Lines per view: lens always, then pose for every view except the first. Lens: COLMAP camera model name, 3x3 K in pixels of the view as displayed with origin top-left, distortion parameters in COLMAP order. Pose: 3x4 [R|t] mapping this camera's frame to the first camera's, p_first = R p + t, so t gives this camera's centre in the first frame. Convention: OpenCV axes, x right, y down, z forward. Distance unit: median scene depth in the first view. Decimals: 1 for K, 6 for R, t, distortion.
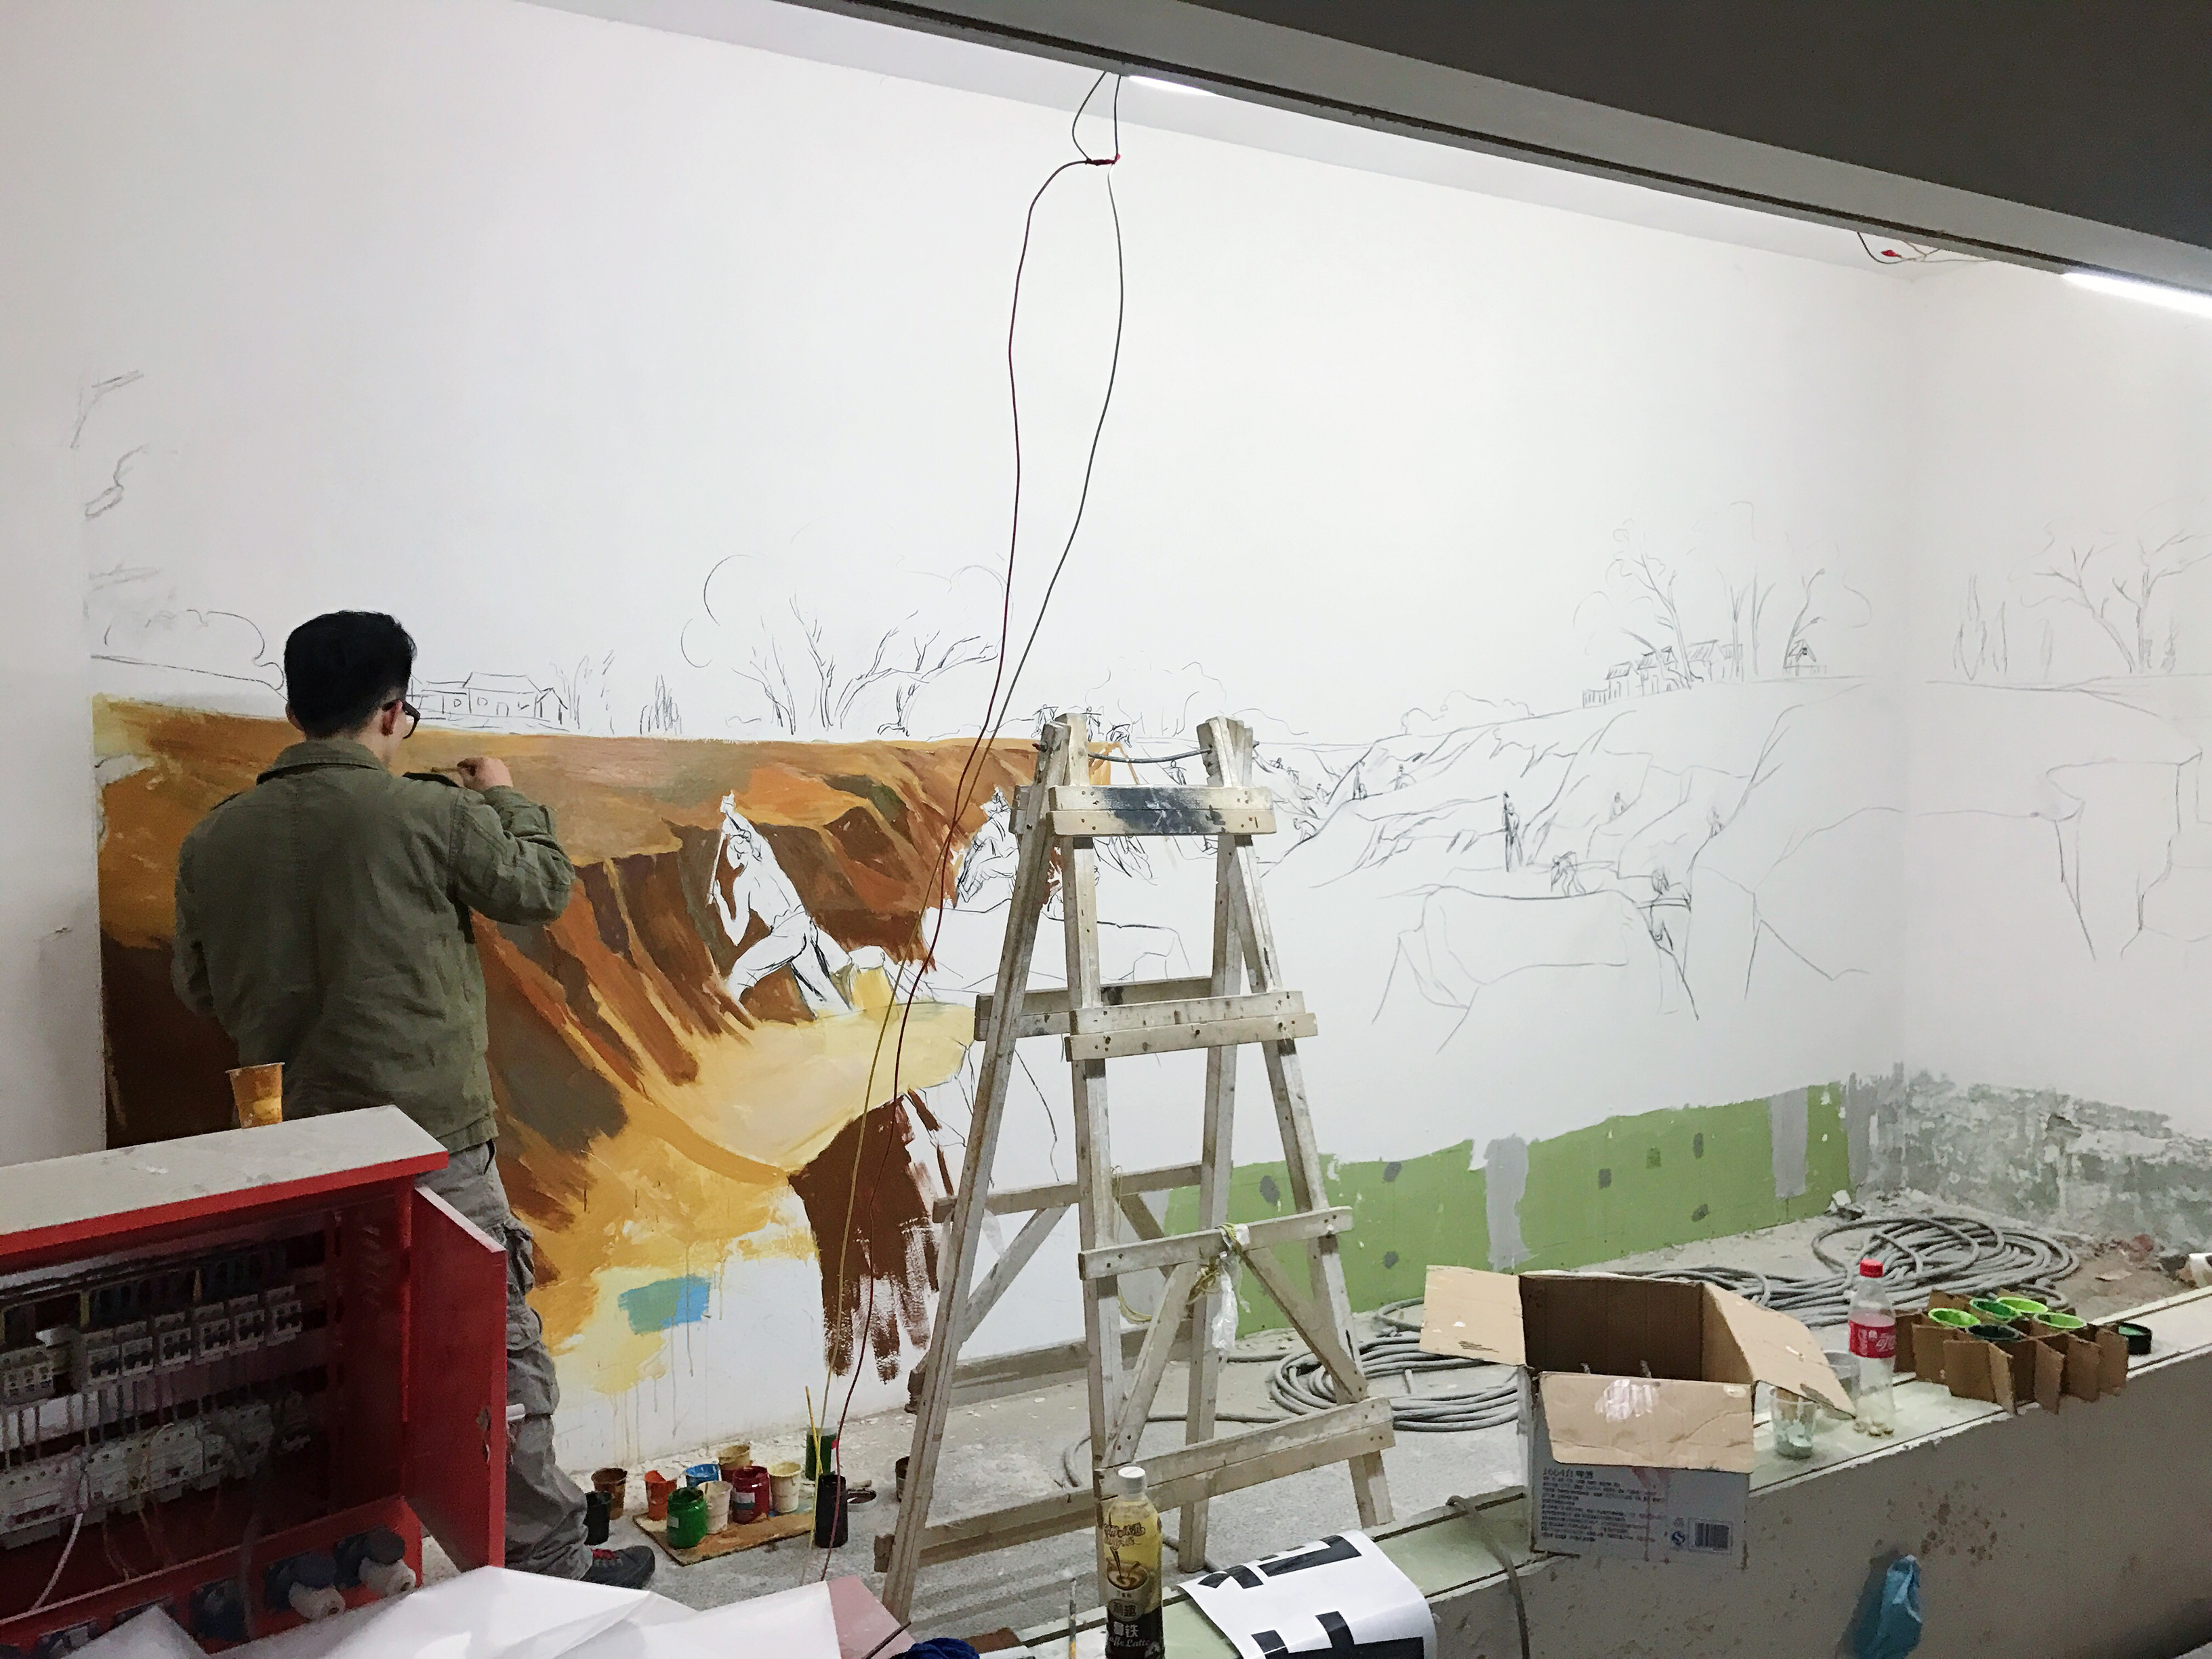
lens RADIAL K [[1807.4, 0, 1118.8], [0, 1807.4, 829.8], [0, 0, 1]] dist [0.038429, -0.039779]
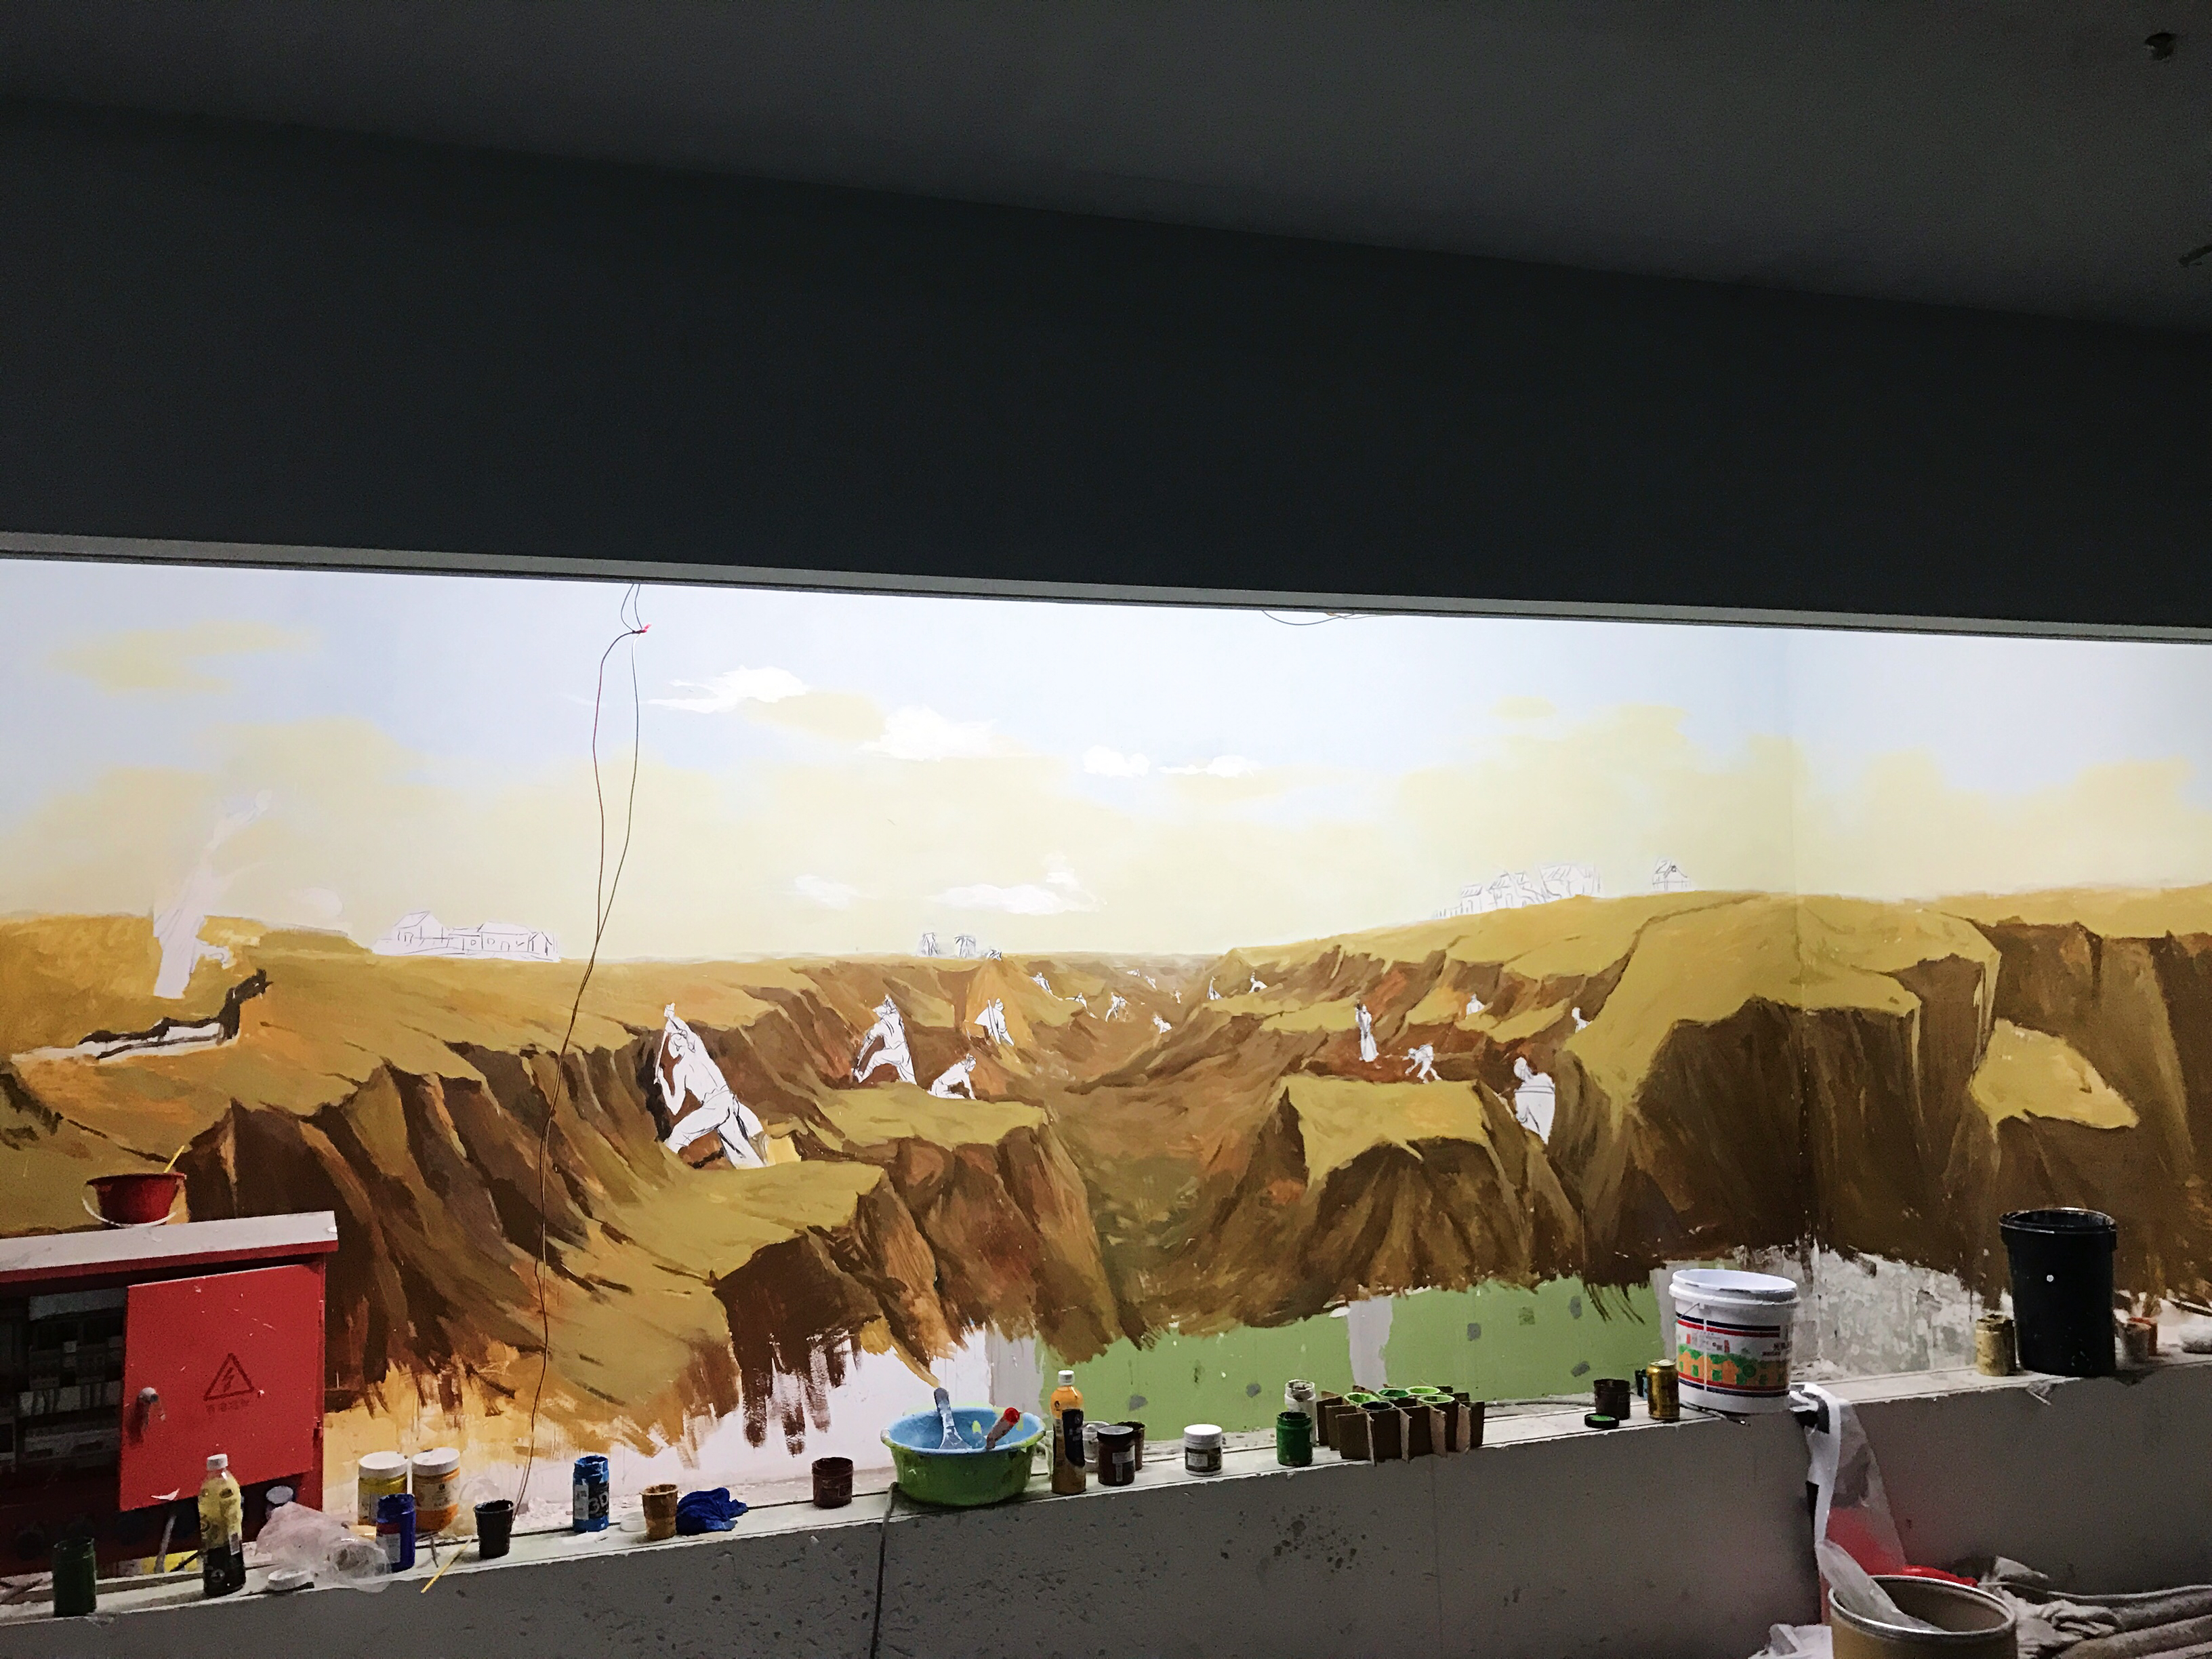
lens RADIAL K [[1807.4, 0, 1104.5], [0, 1807.4, 824.6], [0, 0, 1]] dist [0.038429, -0.039779]
pose [[0.973798, -0.028852, -0.225575, 0.317569], [0.003681, 0.993789, -0.111221, -0.000318], [0.227383, 0.107476, 0.967856, -0.209274]]
